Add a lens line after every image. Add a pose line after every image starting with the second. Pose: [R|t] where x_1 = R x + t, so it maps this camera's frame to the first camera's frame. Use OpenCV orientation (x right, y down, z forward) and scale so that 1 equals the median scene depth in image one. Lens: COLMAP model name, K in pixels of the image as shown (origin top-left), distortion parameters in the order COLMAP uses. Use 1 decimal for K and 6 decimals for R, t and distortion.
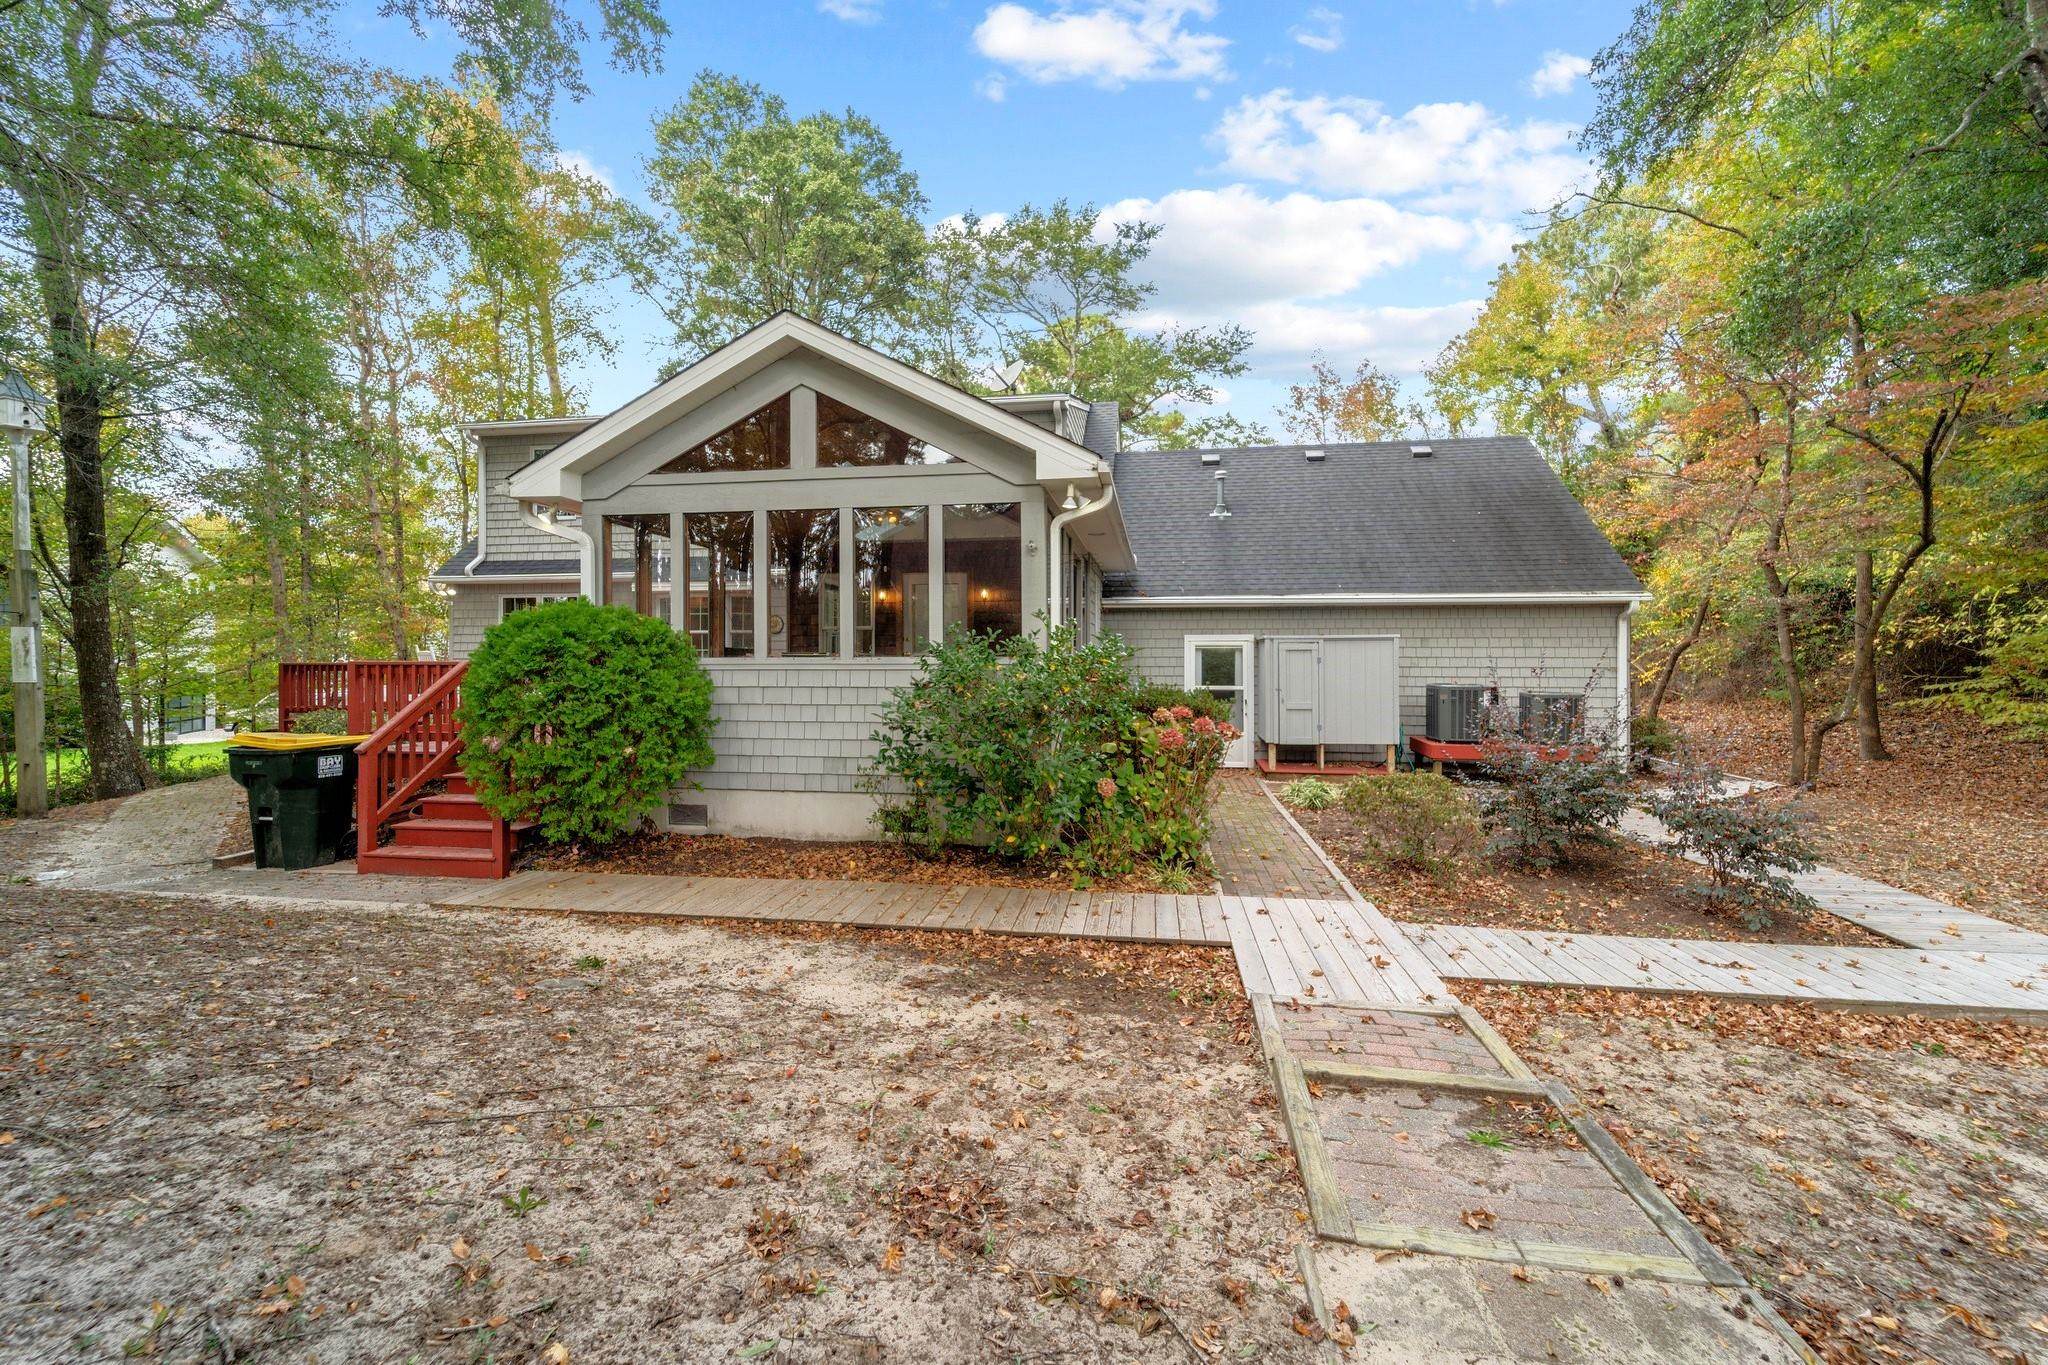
lens RADIAL K [[833.3, 0, 1027.7], [0, 833.3, 667.7], [0, 0, 1]] dist [0.003120, 0.000093]
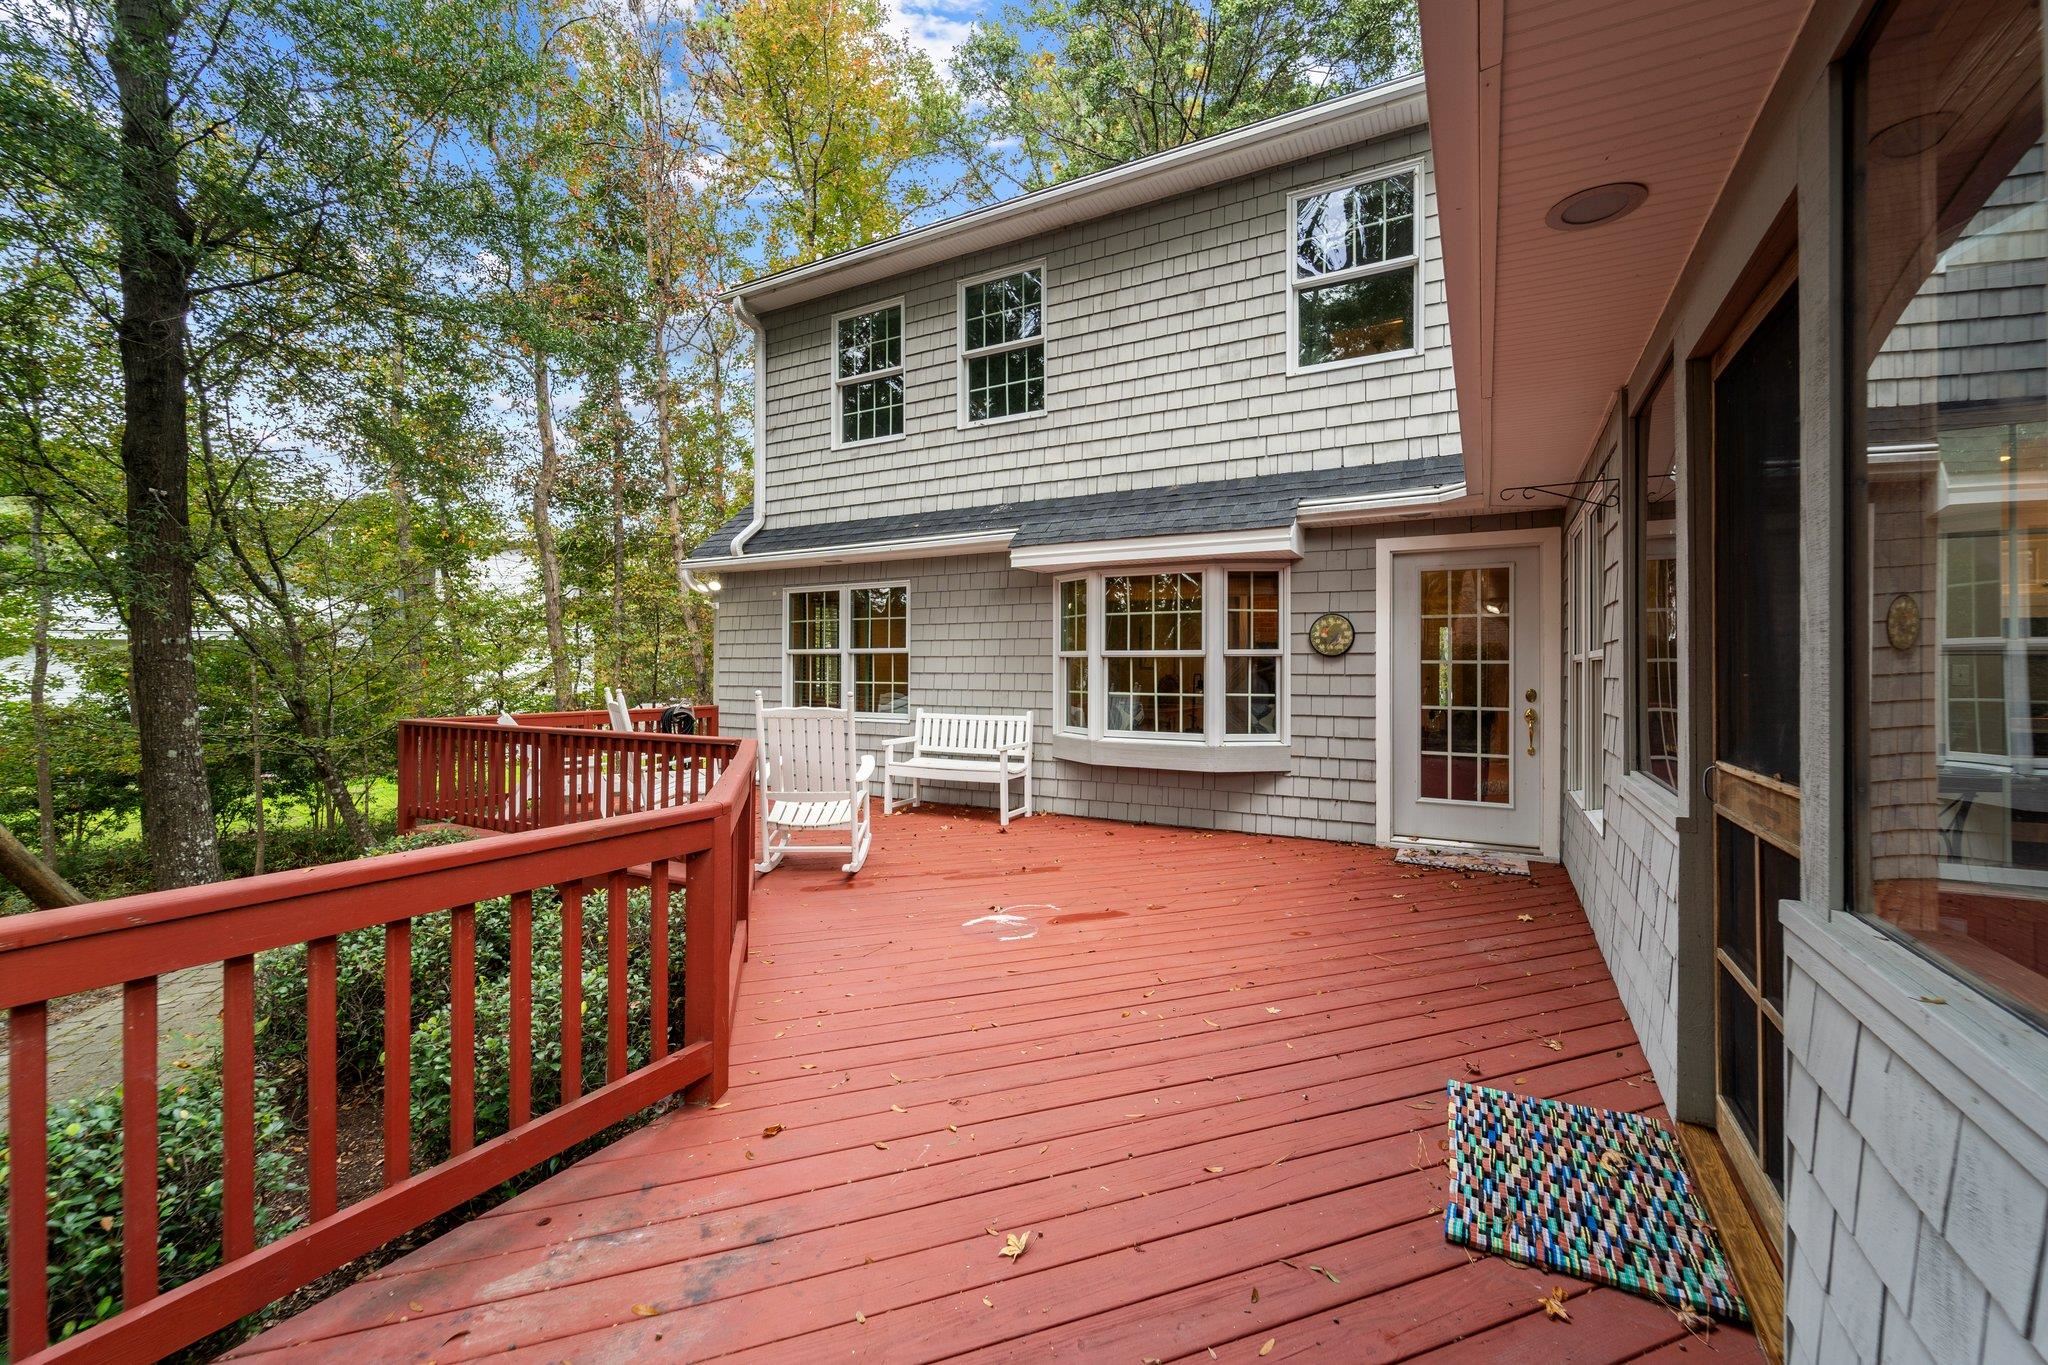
lens RADIAL K [[833.3, 0, 1014.9], [0, 833.3, 672.4], [0, 0, 1]] dist [0.003120, 0.000093]
pose [[0.938317, 0.005964, -0.345725, -0.294187], [-0.007798, 0.999962, -0.003915, -0.030037], [0.345689, 0.006369, 0.938328, 0.530437]]
